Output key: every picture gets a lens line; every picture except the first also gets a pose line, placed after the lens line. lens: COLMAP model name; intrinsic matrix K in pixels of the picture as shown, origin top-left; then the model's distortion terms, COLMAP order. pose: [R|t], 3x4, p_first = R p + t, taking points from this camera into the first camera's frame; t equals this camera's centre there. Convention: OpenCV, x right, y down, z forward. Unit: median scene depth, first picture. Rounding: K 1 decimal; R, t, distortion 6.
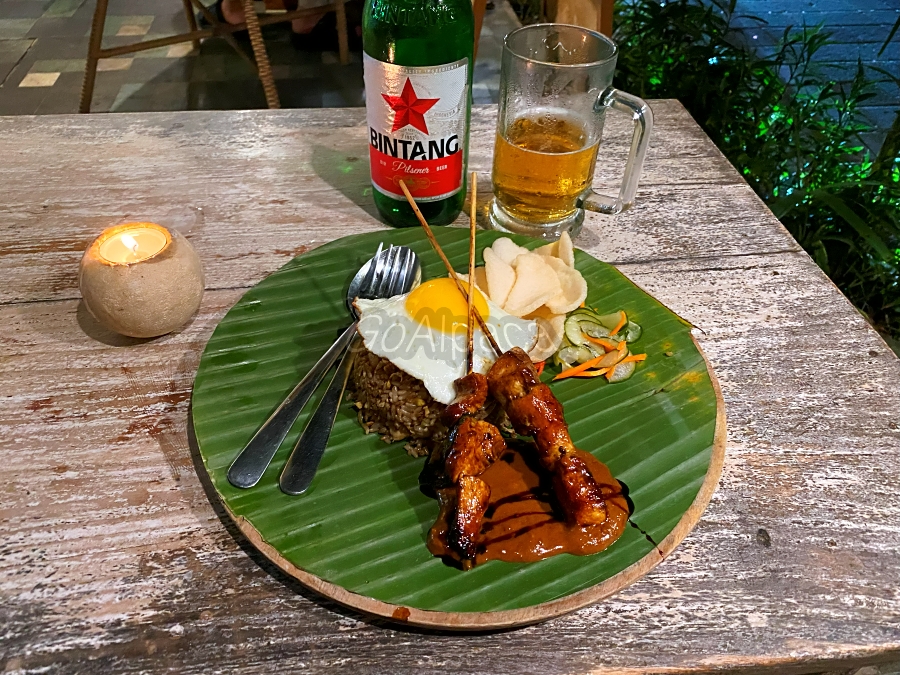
lens RADIAL K [[690.7, 0, 450.0], [0, 690.7, 337.5], [0, 0, 1]] dist [0.024927, -0.049245]
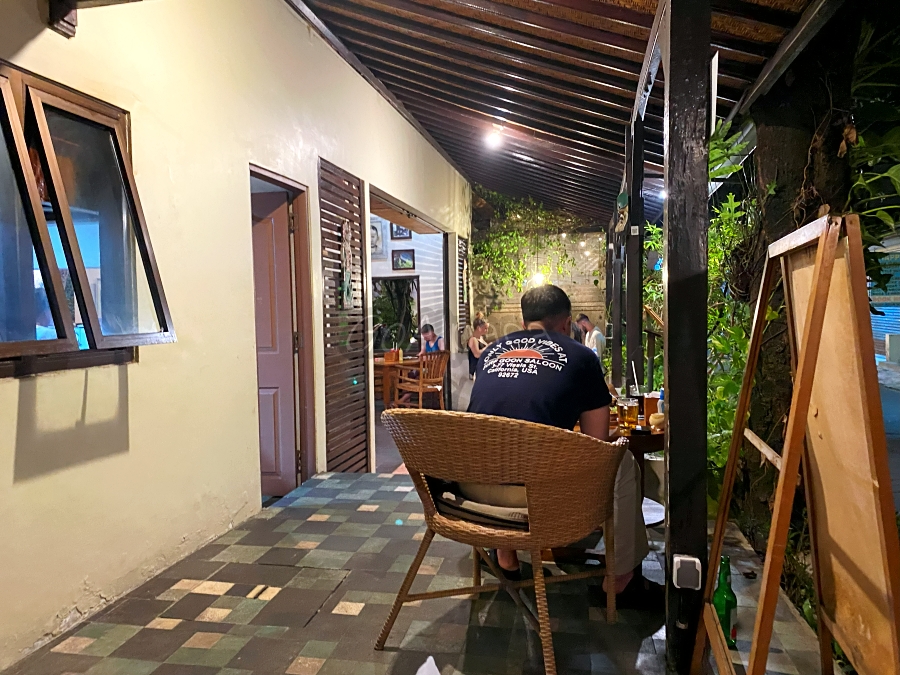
lens RADIAL K [[690.7, 0, 450.0], [0, 690.7, 337.5], [0, 0, 1]] dist [0.024927, -0.049245]
pose [[0.950718, -0.012319, -0.309811, -0.218816], [-0.192835, 0.758956, -0.621933, -0.083268], [0.242795, 0.651026, 0.719178, -0.436492]]
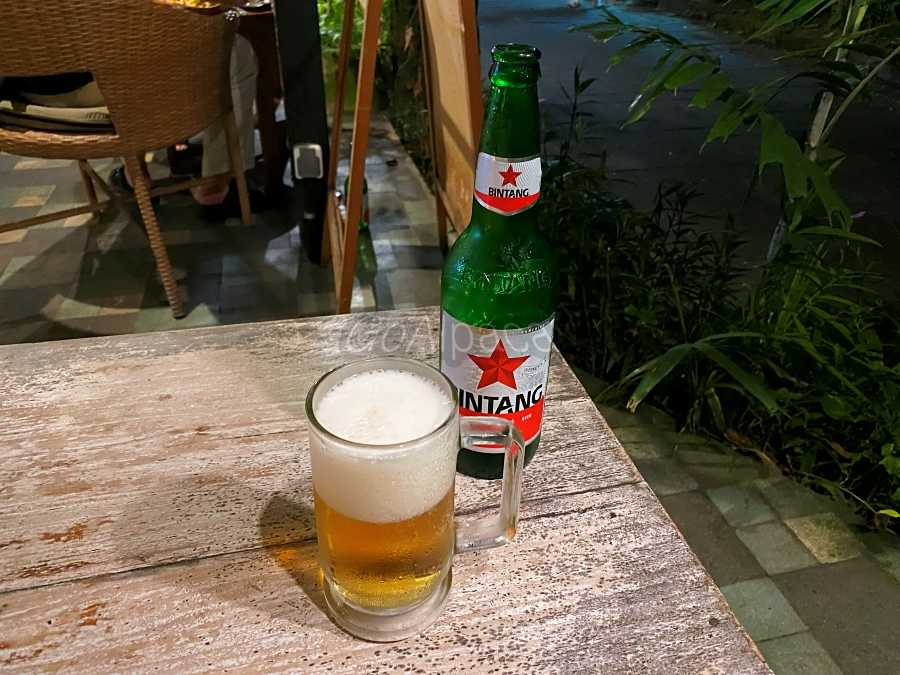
lens RADIAL K [[690.7, 0, 450.0], [0, 690.7, 337.5], [0, 0, 1]] dist [0.024927, -0.049245]
pose [[0.994153, -0.059478, 0.090123, 0.170319], [0.074358, 0.982290, -0.171978, -0.166015], [-0.078298, 0.177674, 0.980970, 0.068109]]
